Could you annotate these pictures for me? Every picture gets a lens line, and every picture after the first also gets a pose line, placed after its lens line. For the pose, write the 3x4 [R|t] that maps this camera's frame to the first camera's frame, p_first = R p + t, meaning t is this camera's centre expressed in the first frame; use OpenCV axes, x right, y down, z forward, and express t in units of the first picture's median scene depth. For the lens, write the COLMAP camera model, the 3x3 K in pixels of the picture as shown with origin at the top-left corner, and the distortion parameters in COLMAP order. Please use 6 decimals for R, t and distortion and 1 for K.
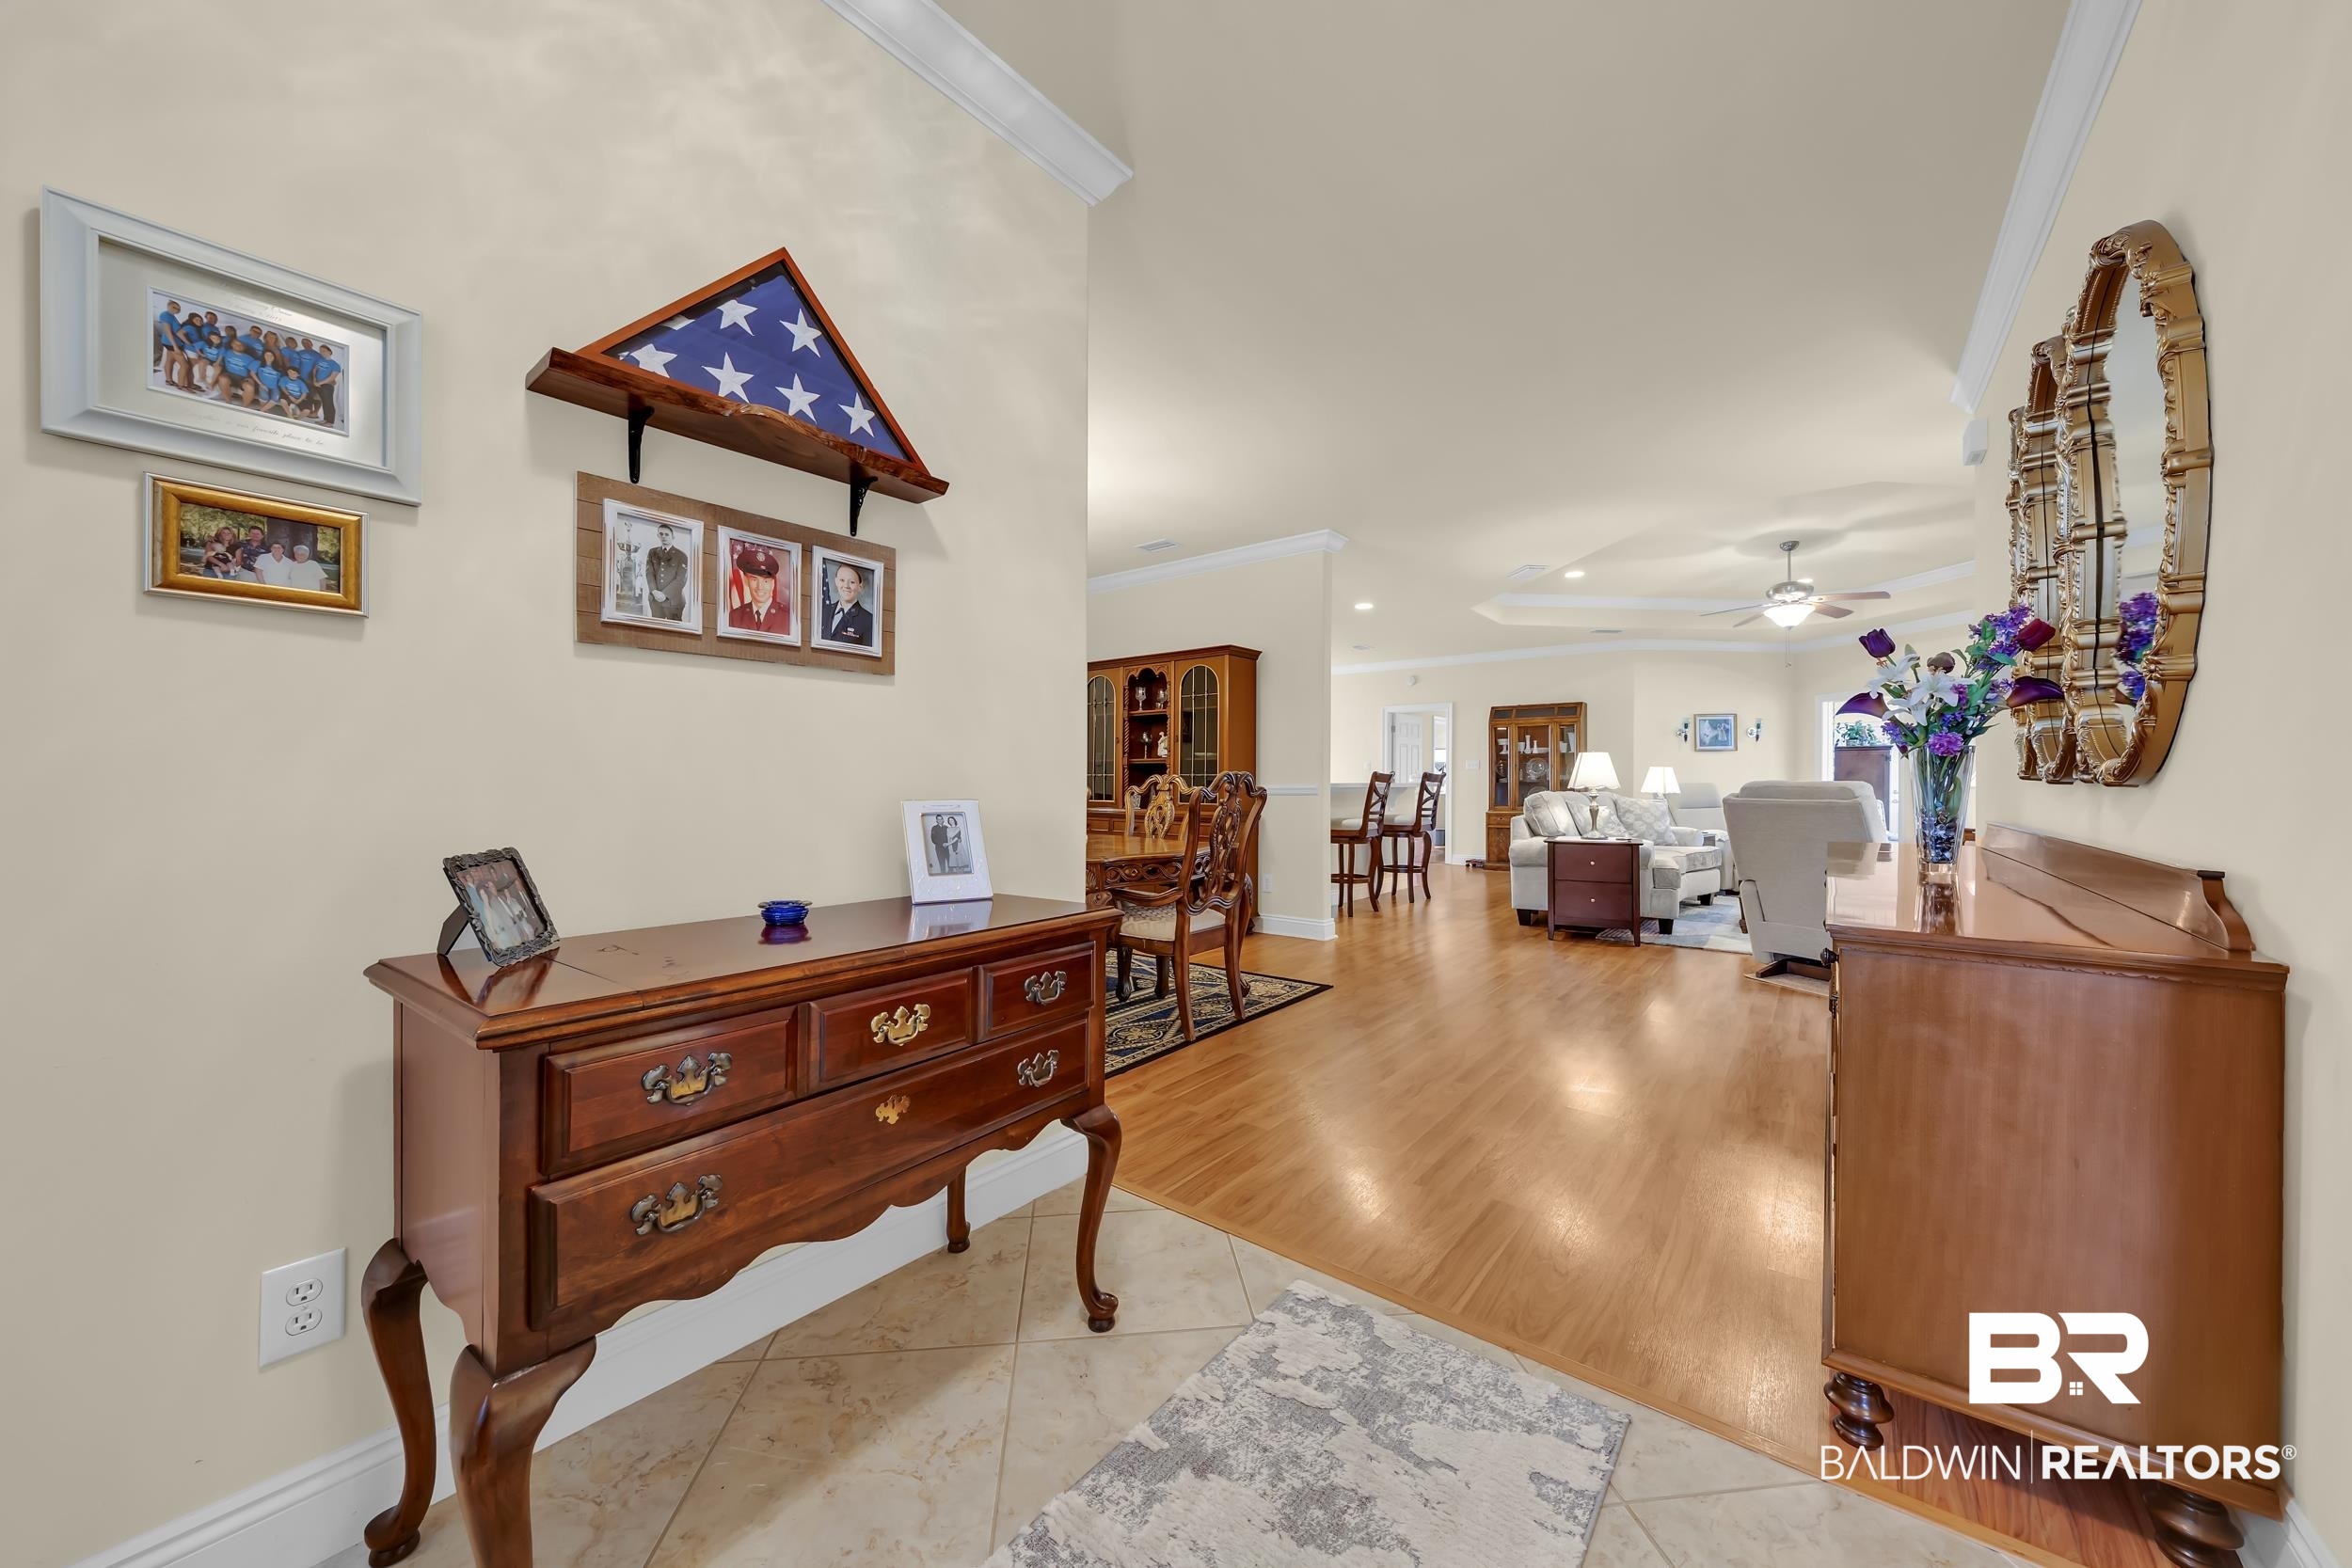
lens RADIAL K [[857.7, 0, 1171.6], [0, 857.7, 785.2], [0, 0, 1]] dist [-0.000068, 0.000006]
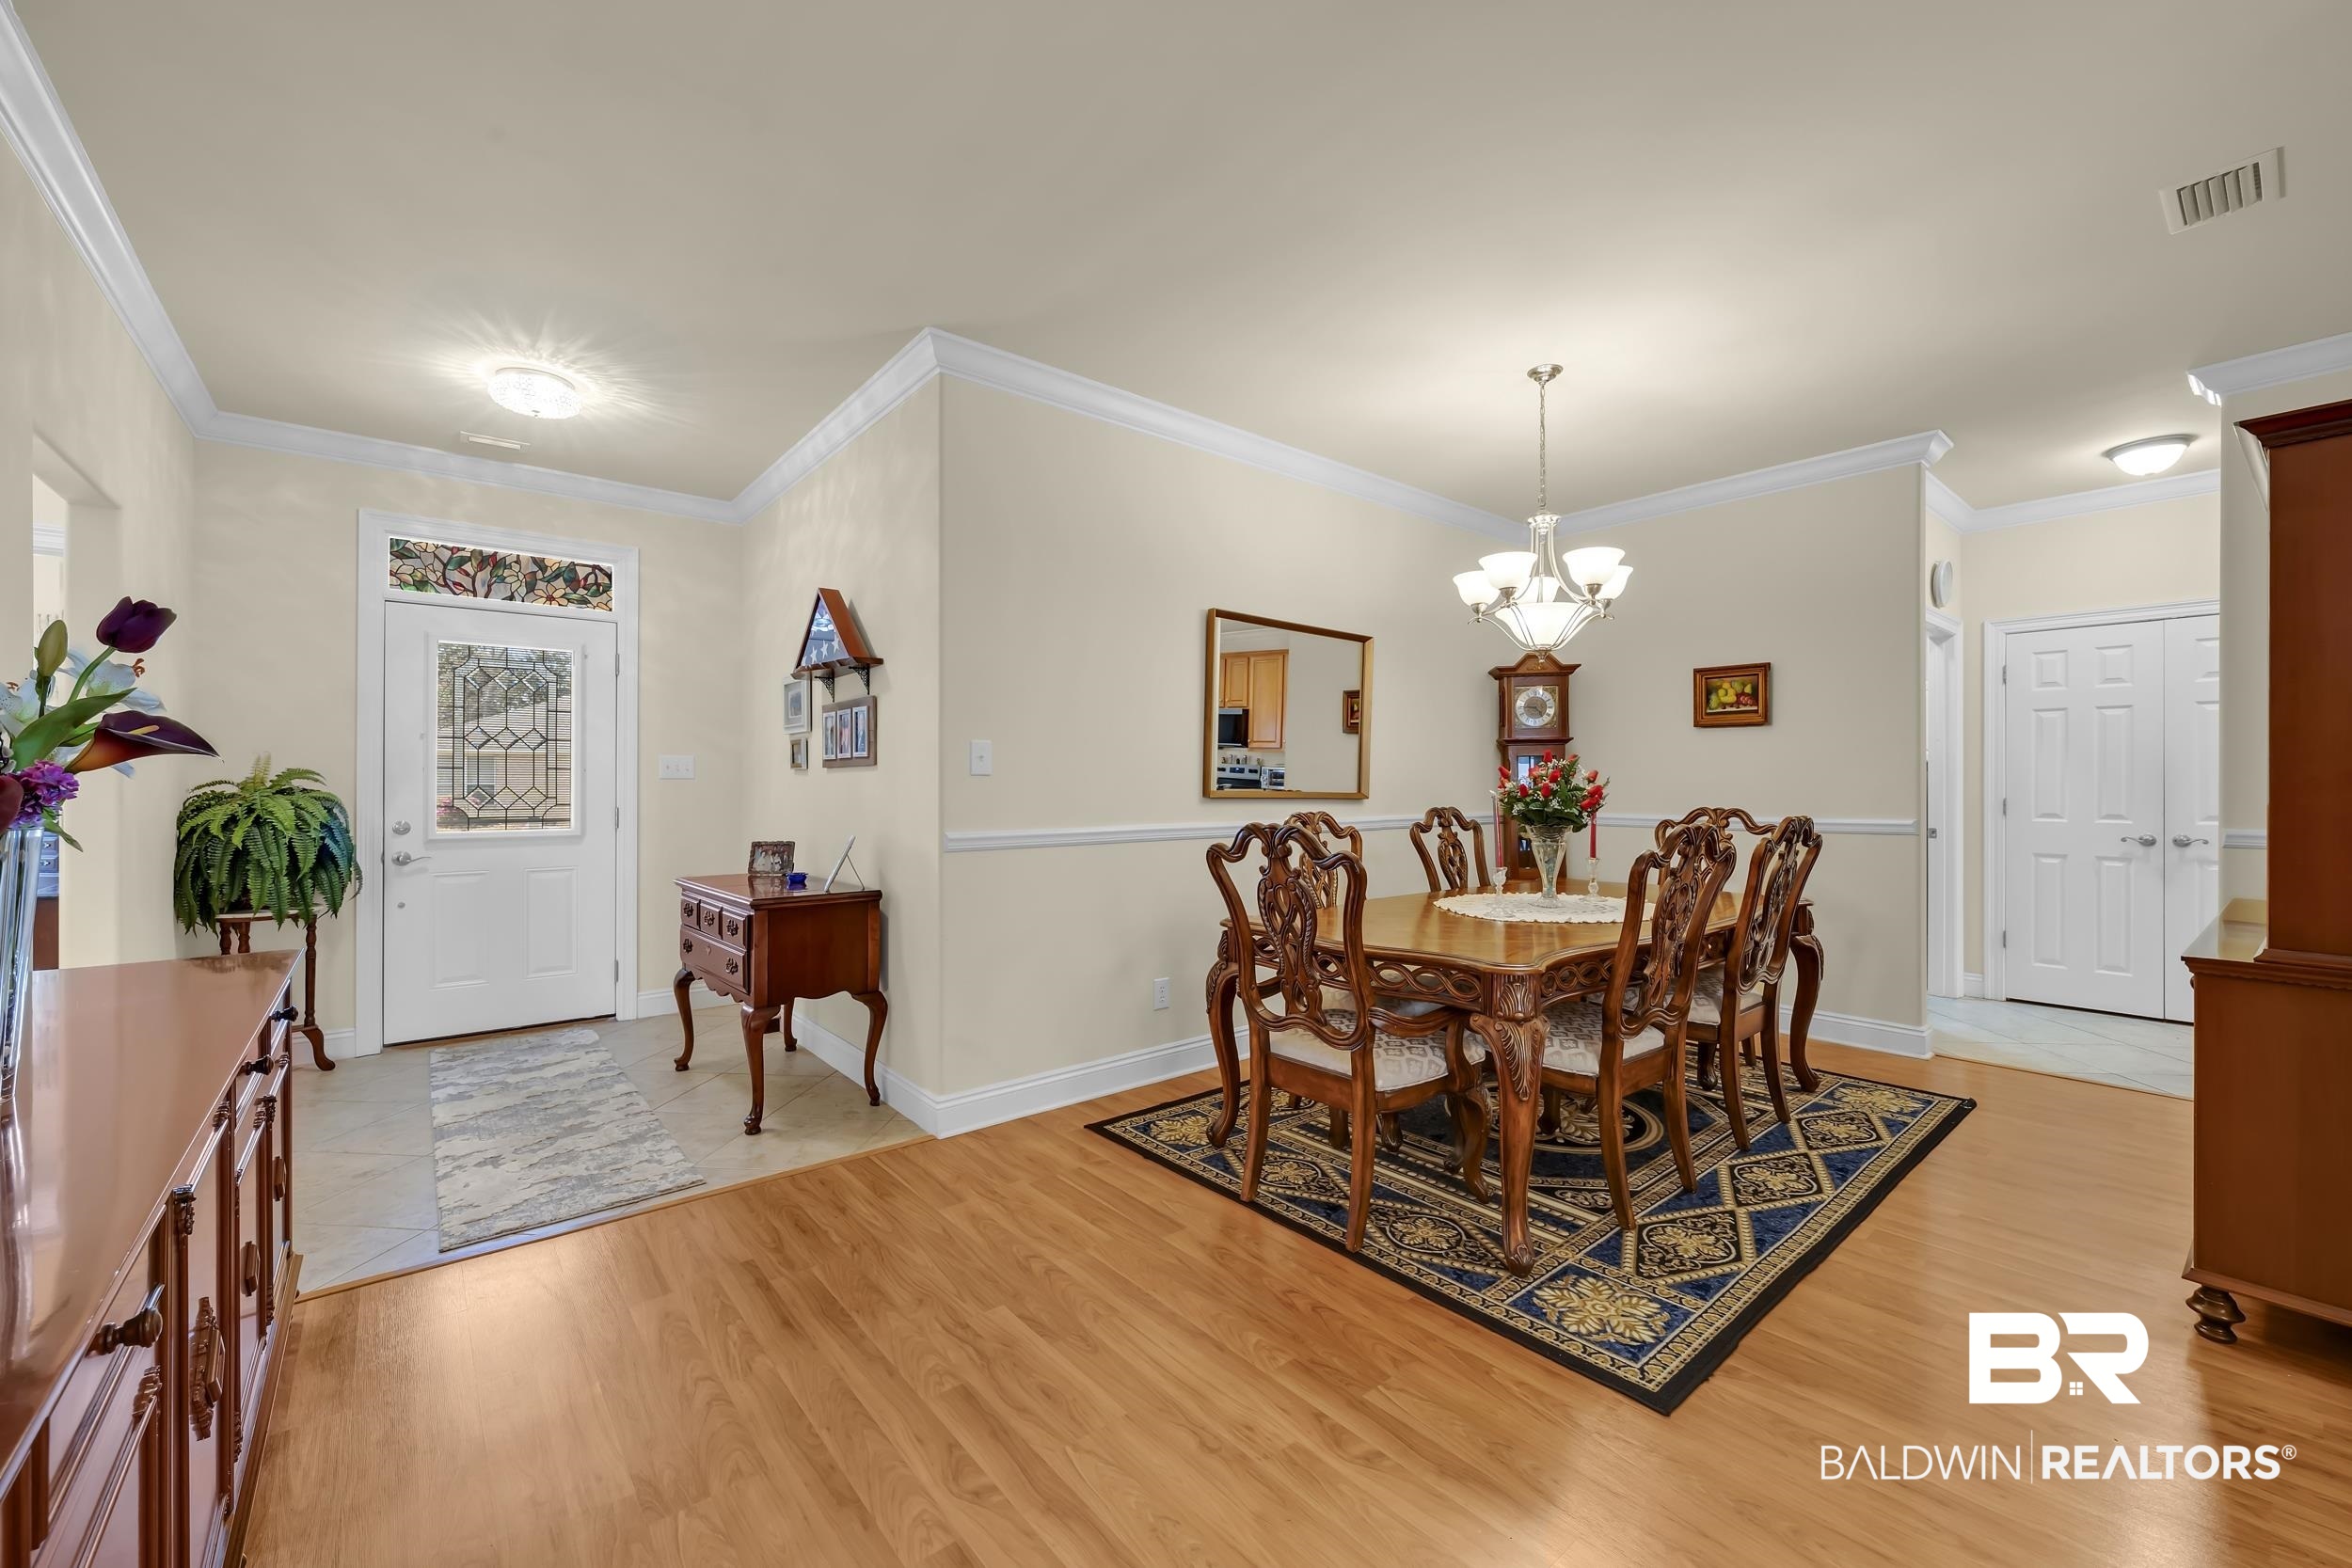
lens RADIAL K [[944.6, 0, 1189.1], [0, 944.6, 781.0], [0, 0, 1]] dist [-0.000839, -0.001402]
pose [[-0.214463, -0.003970, -0.976724, 1.579128], [-0.001108, 0.999992, -0.003821, -0.093876], [0.976731, 0.000263, -0.214466, 2.212576]]
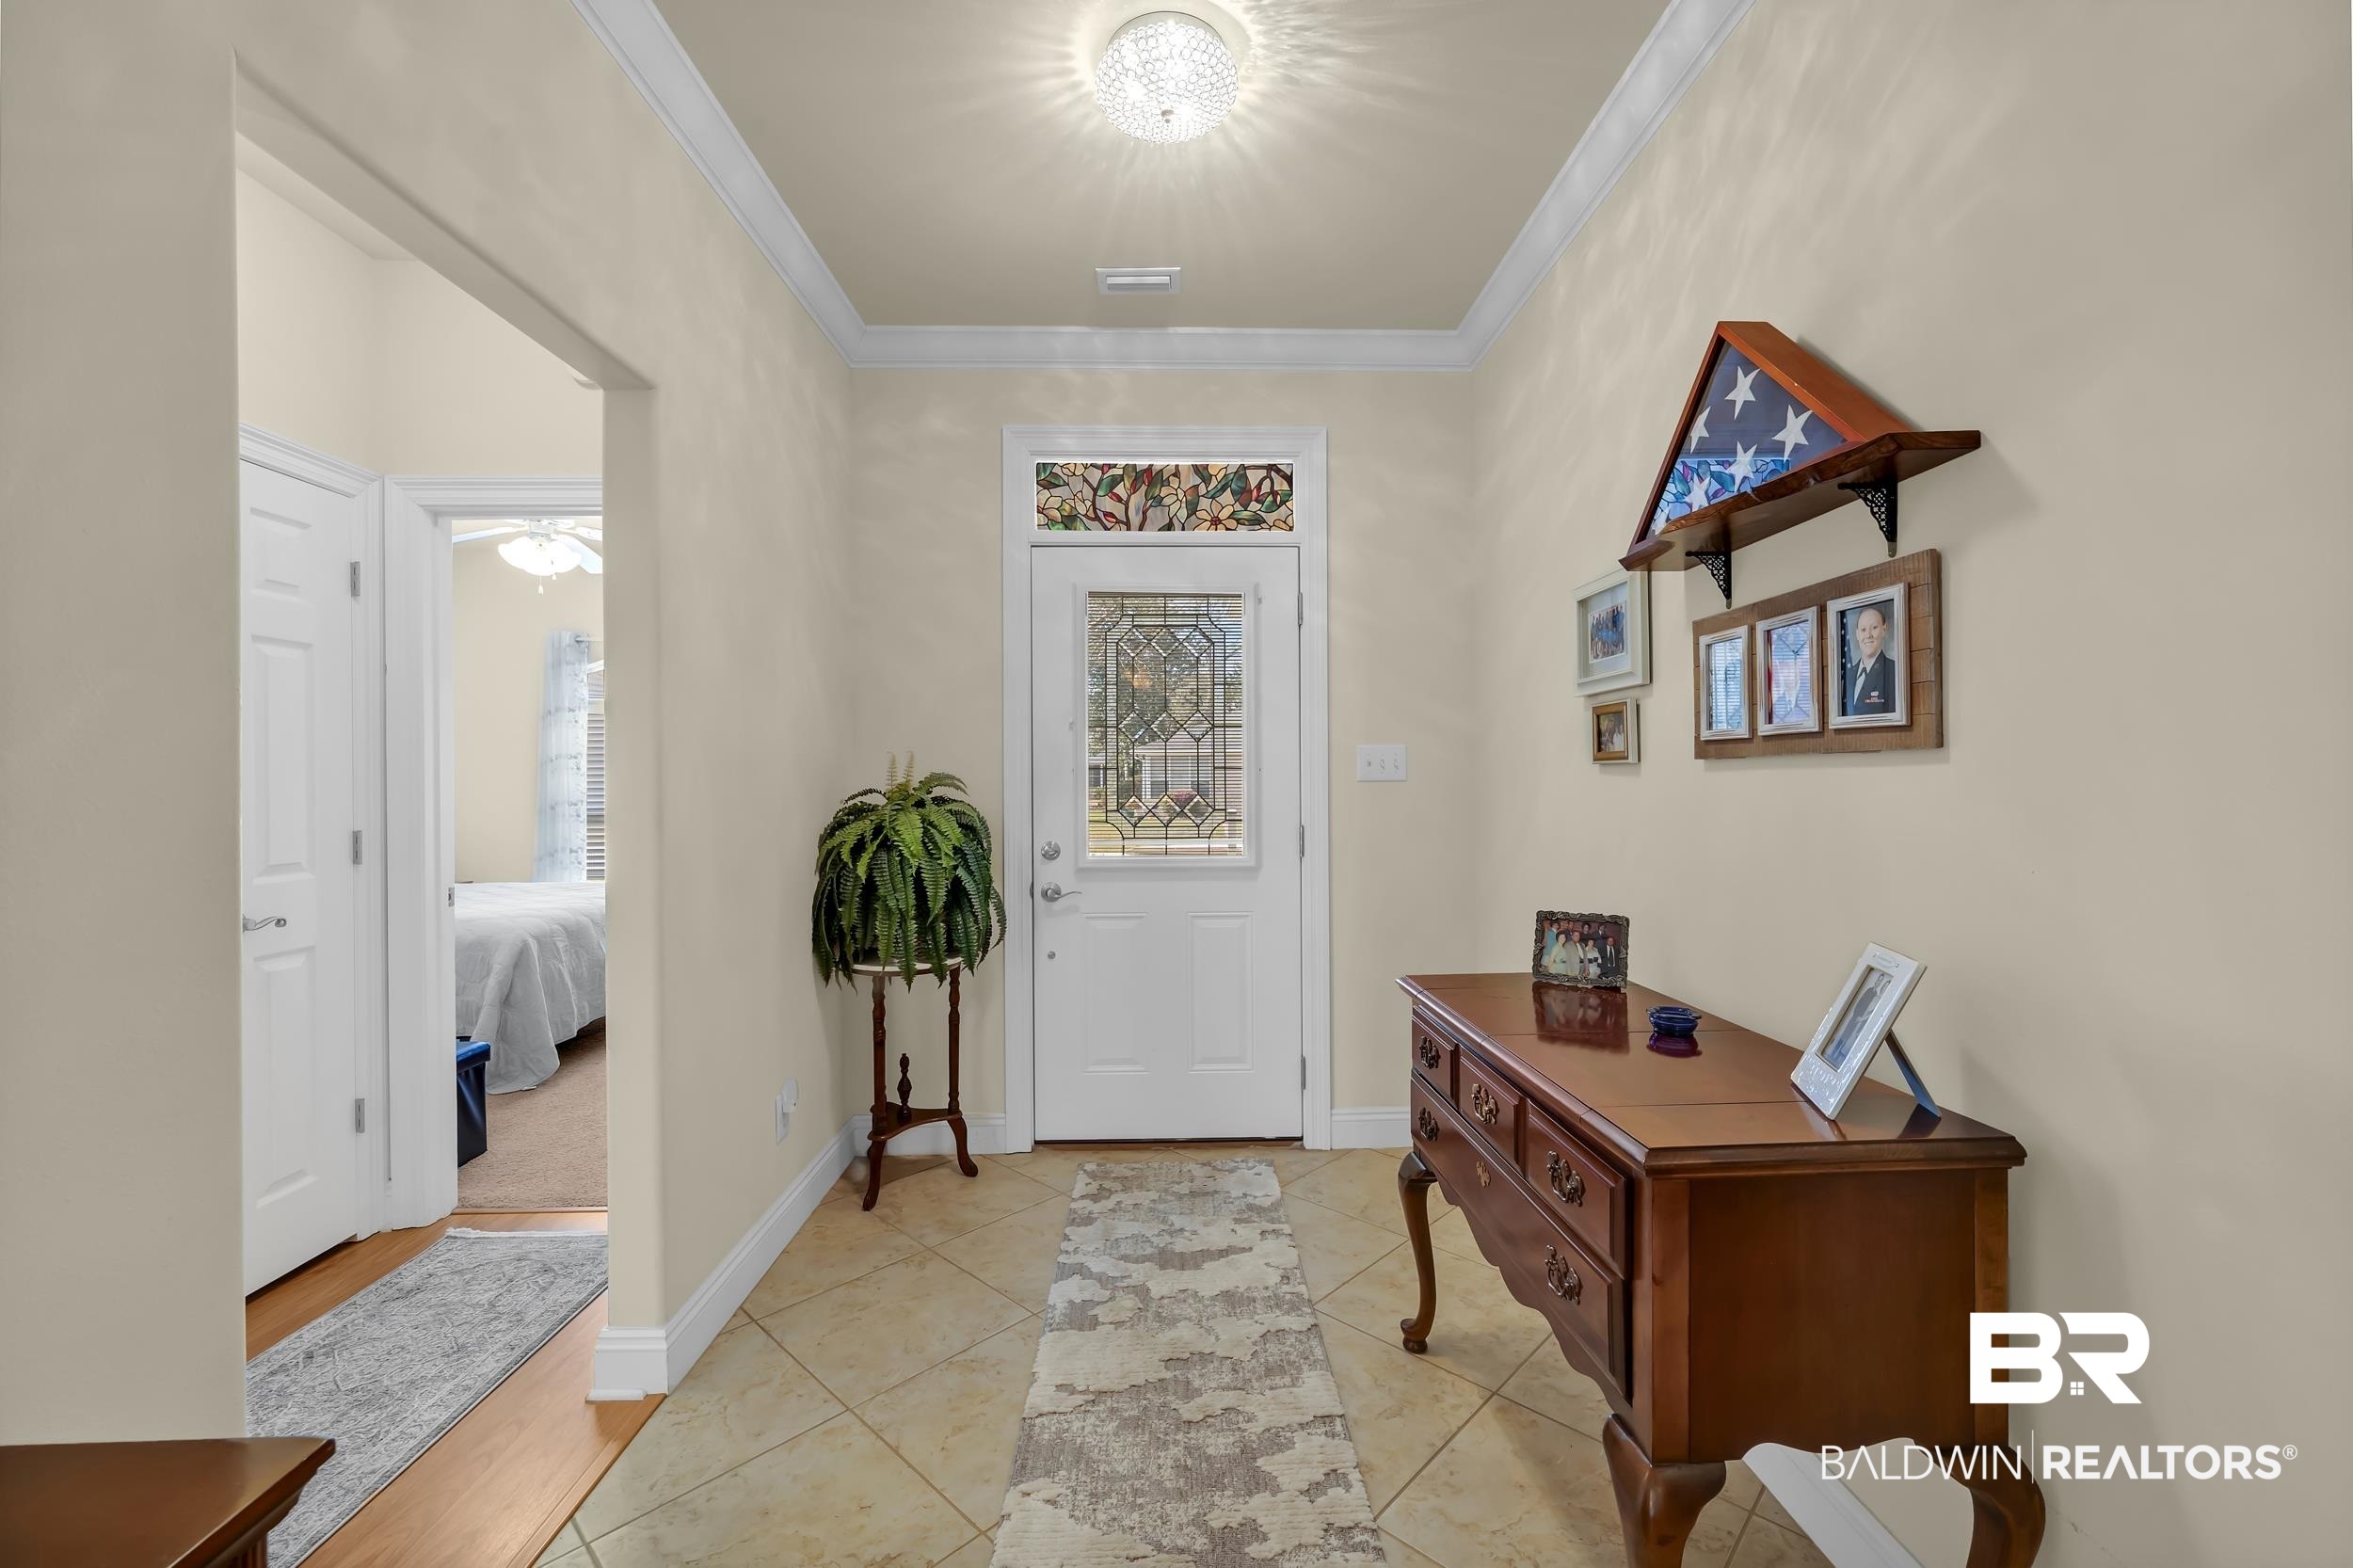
lens RADIAL K [[945.1, 0, 1185.1], [0, 945.1, 771.5], [0, 0, 1]] dist [-0.000839, -0.001402]
pose [[-0.772611, -0.001753, -0.634878, 0.578733], [0.005158, 0.999946, -0.009038, -0.113927], [0.634859, -0.010257, -0.772560, 1.258476]]
